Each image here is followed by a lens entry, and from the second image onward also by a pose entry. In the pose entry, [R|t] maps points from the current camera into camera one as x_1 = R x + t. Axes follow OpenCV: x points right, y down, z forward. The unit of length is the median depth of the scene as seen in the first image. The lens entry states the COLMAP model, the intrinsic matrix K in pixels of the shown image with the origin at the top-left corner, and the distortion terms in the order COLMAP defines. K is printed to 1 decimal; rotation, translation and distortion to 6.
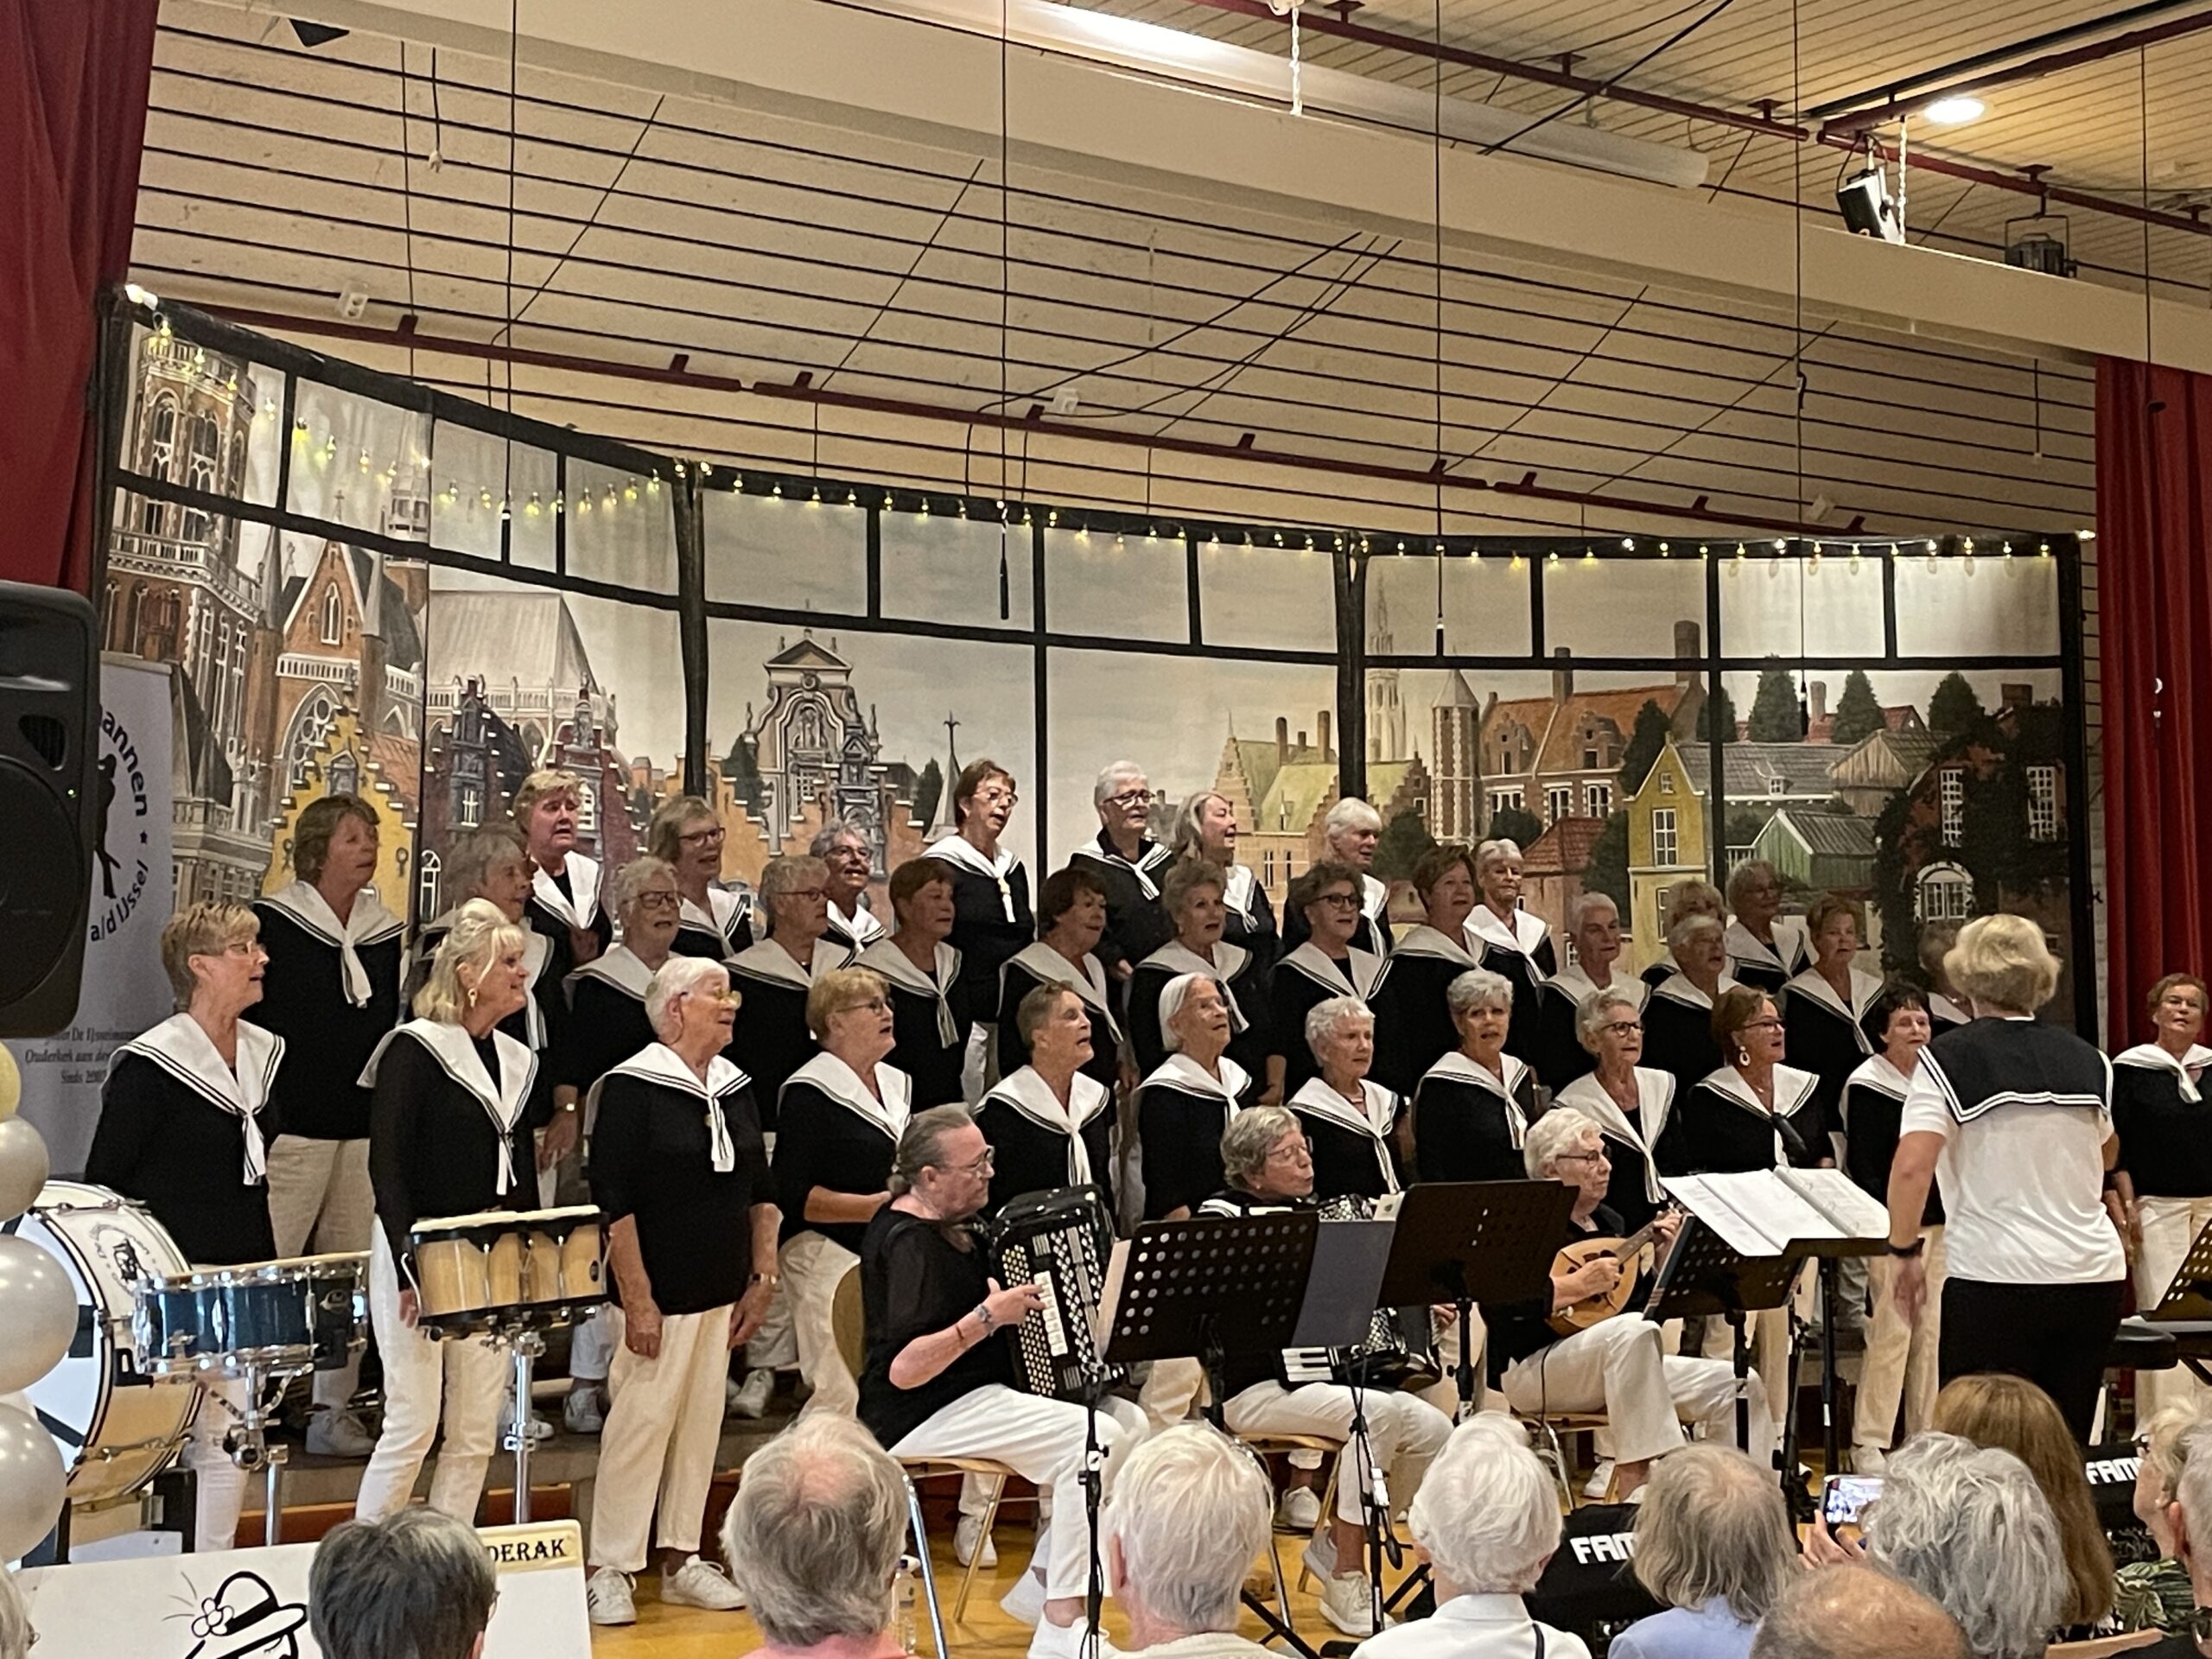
lens RADIAL K [[3263.8, 0, 1106.8], [0, 3263.8, 772.3], [0, 0, 1]] dist [0.092690, -0.011712]
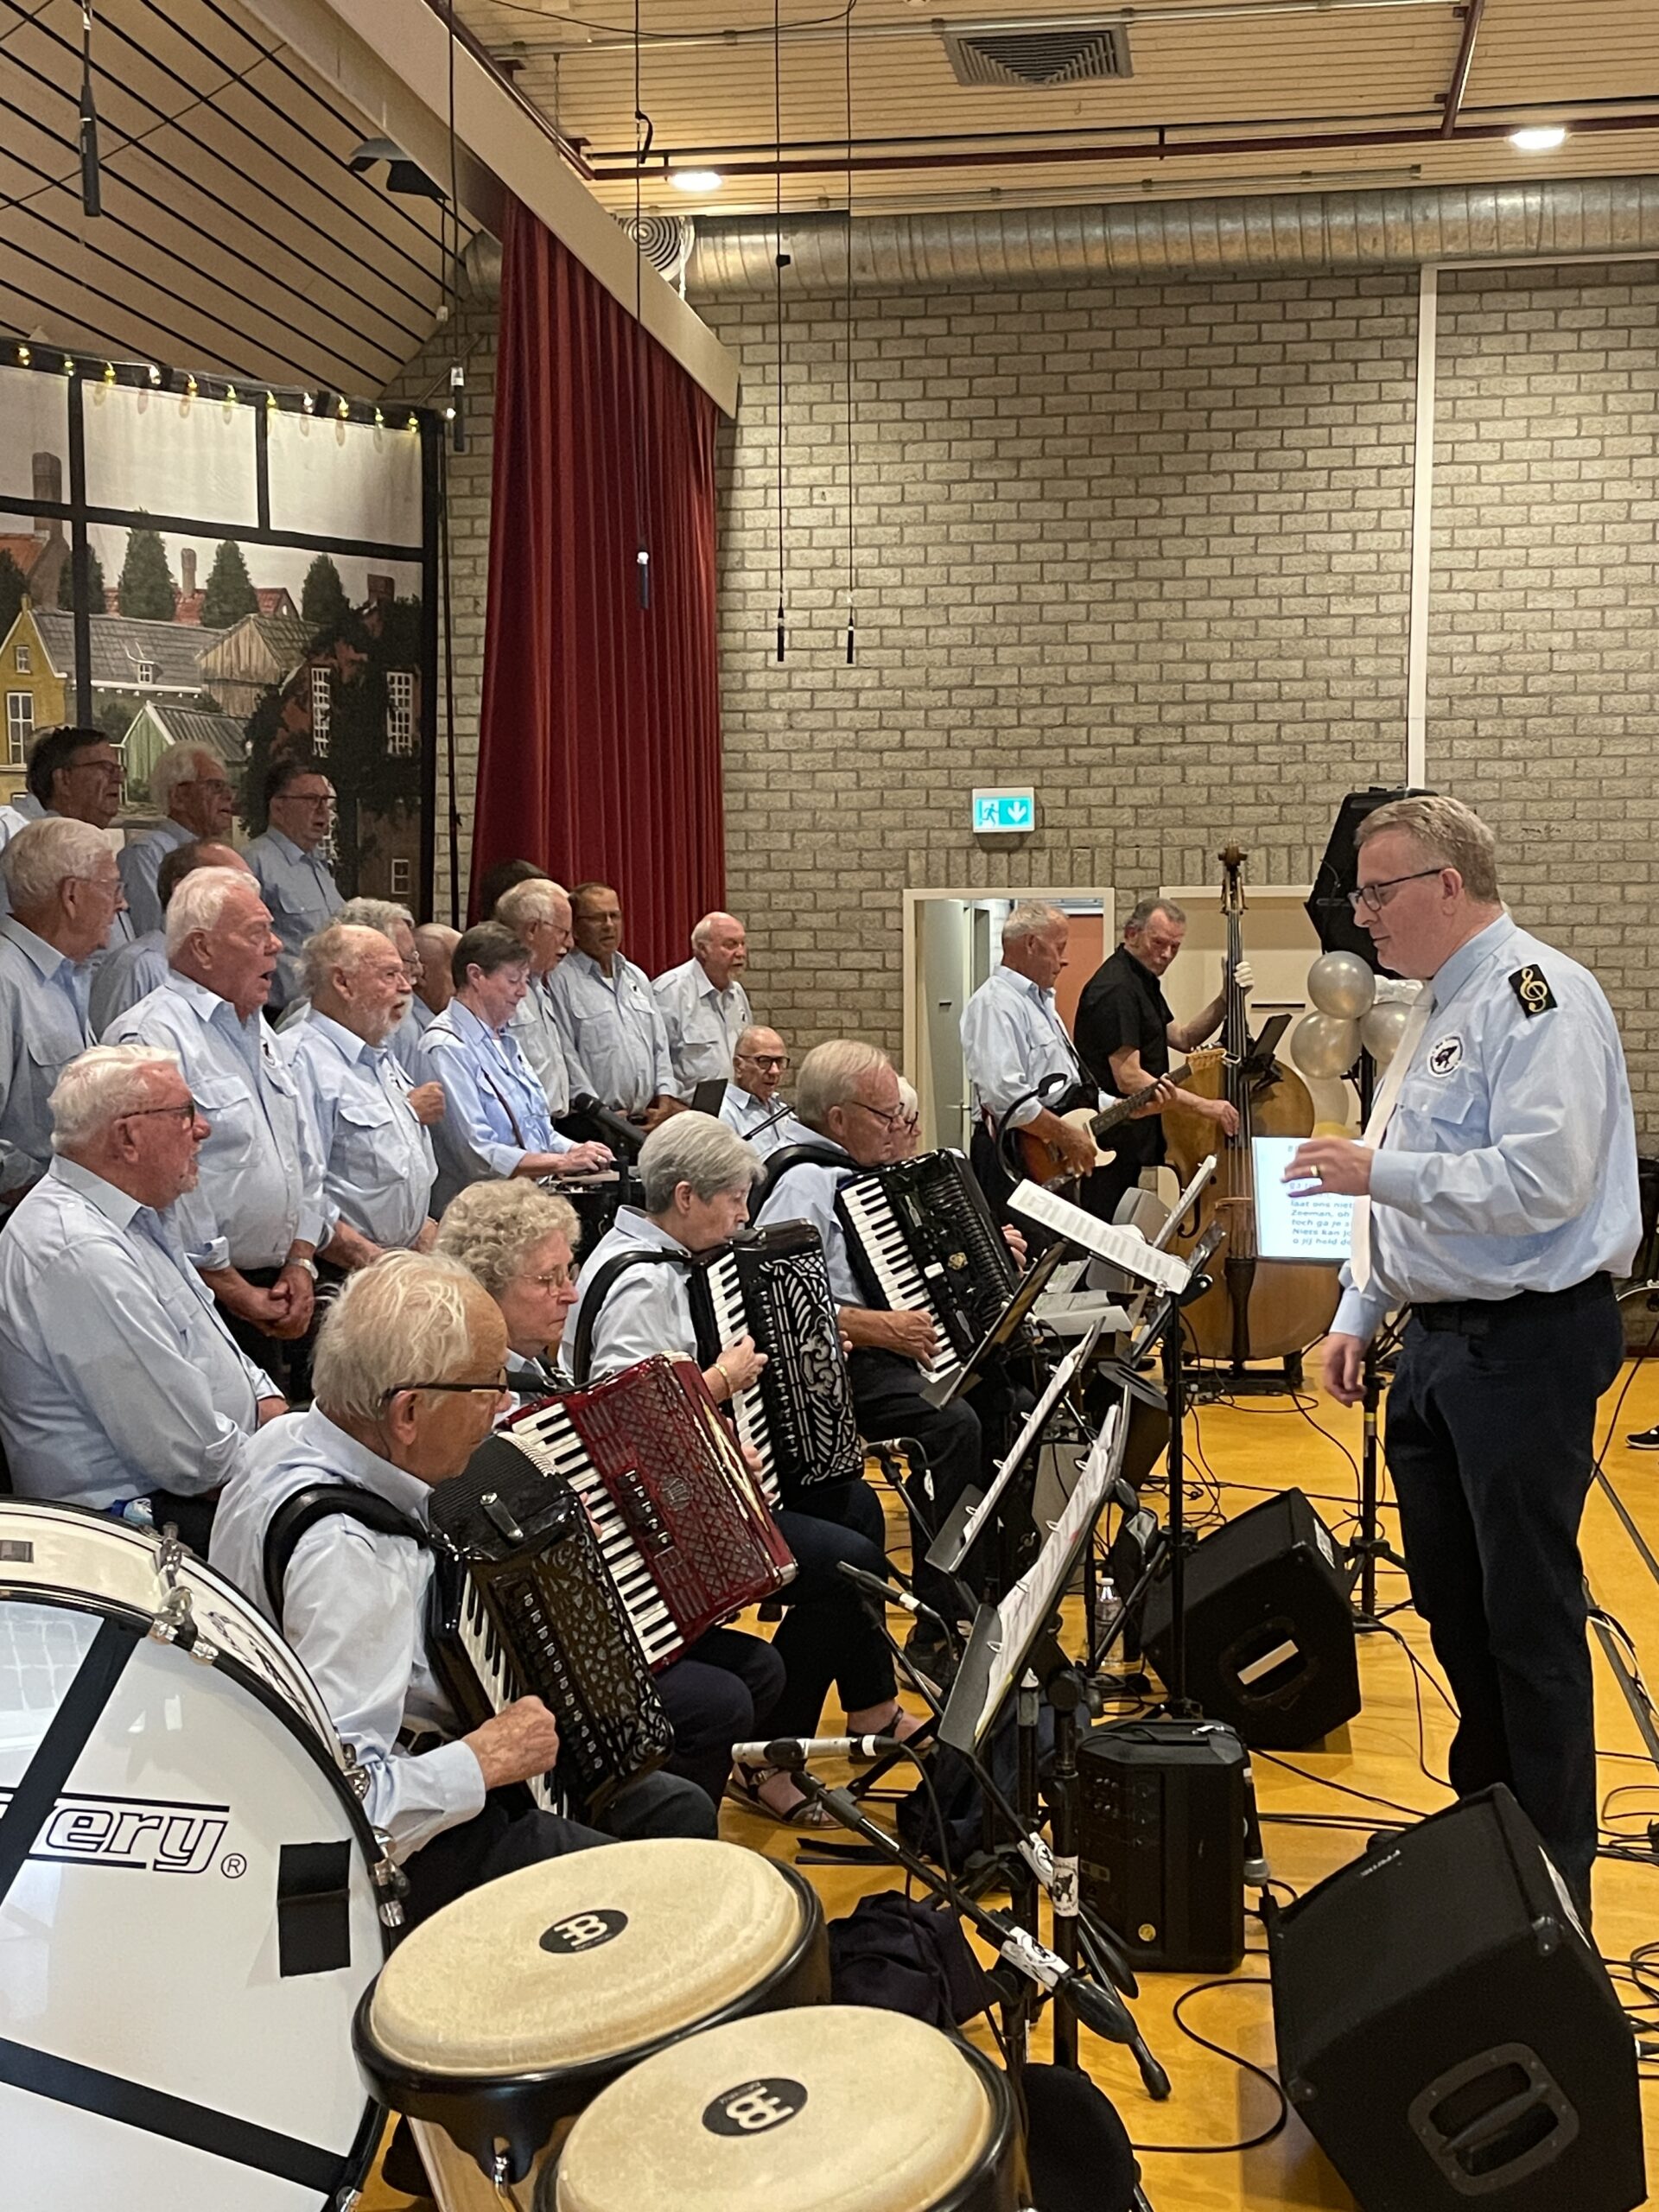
lens RADIAL K [[2660.0, 0, 795.6], [0, 2660.0, 1118.9], [0, 0, 1]] dist [0.134972, -0.354948]
pose [[0.719951, -0.047739, 0.692381, -0.152596], [-0.058040, 0.989995, 0.128610, 0.019107], [-0.691594, -0.132778, 0.709978, 0.394174]]
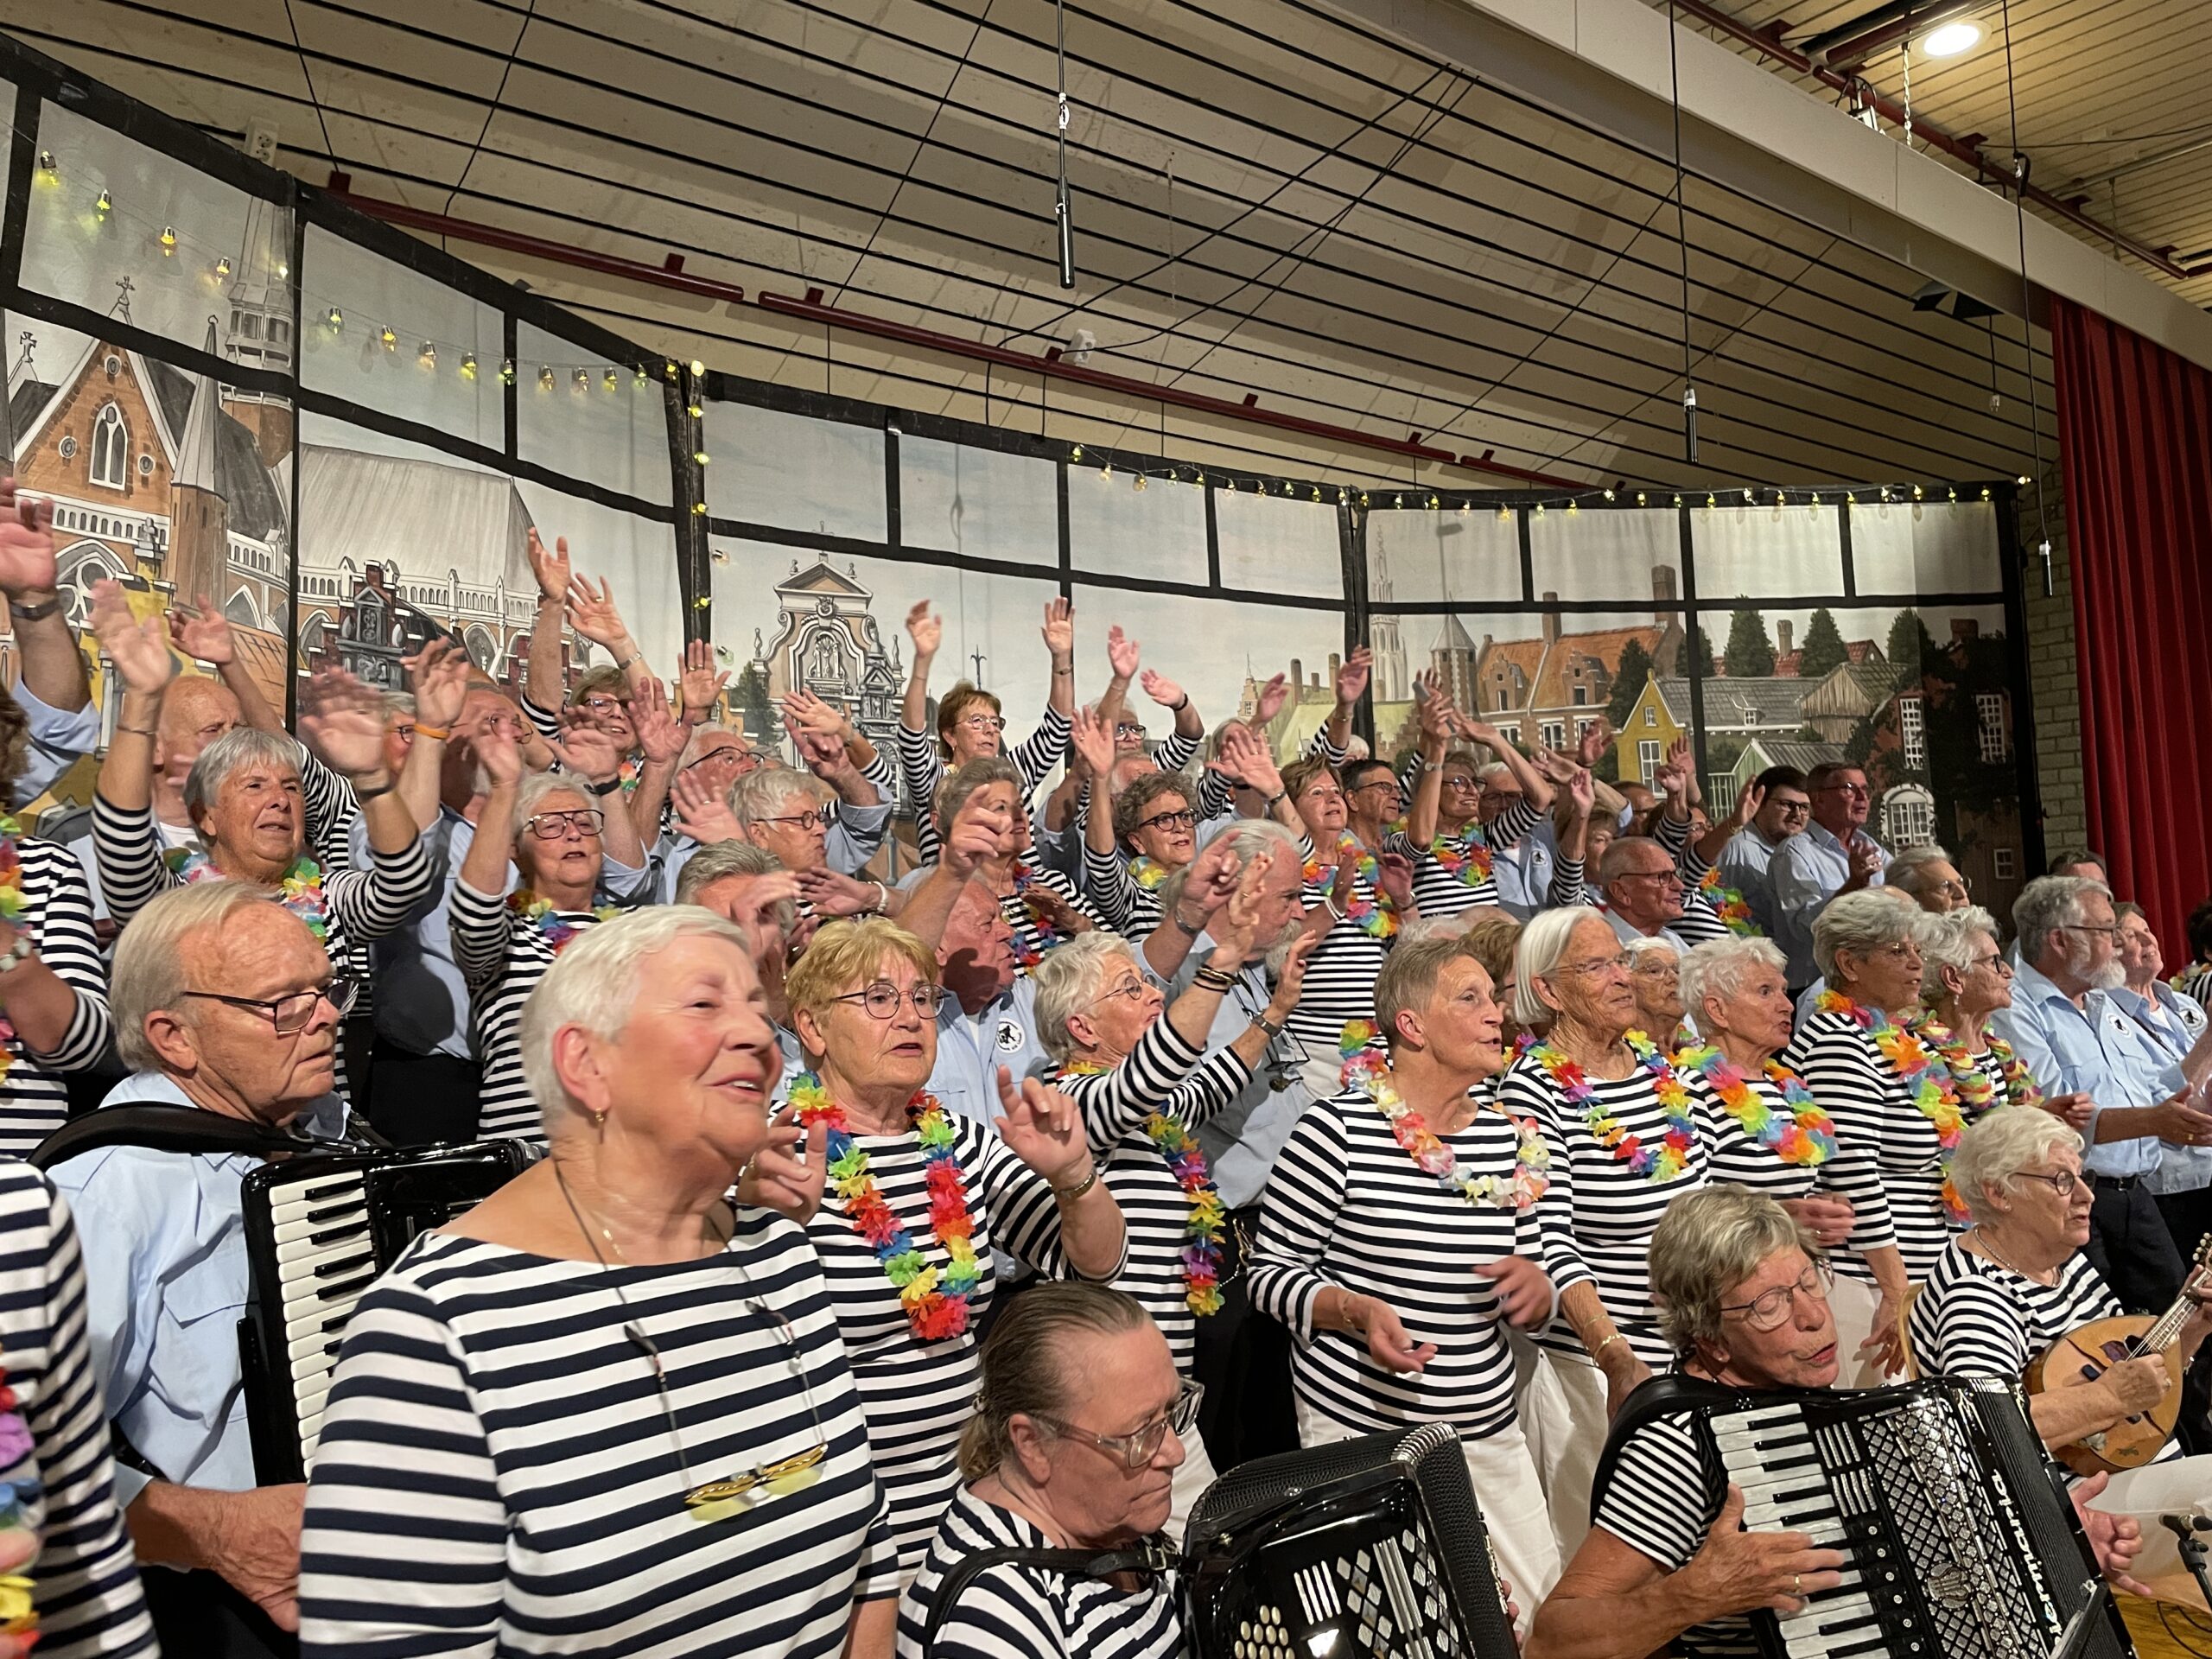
lens RADIAL K [[1702.0, 0, 1142.5], [0, 1702.0, 774.0], [0, 0, 1]] dist [0.089803, -0.127525]
pose [[0.998675, -0.023997, 0.045531, -0.021014], [0.024598, 0.999617, -0.012674, 0.025150], [-0.045209, 0.013777, 0.998883, 0.450343]]
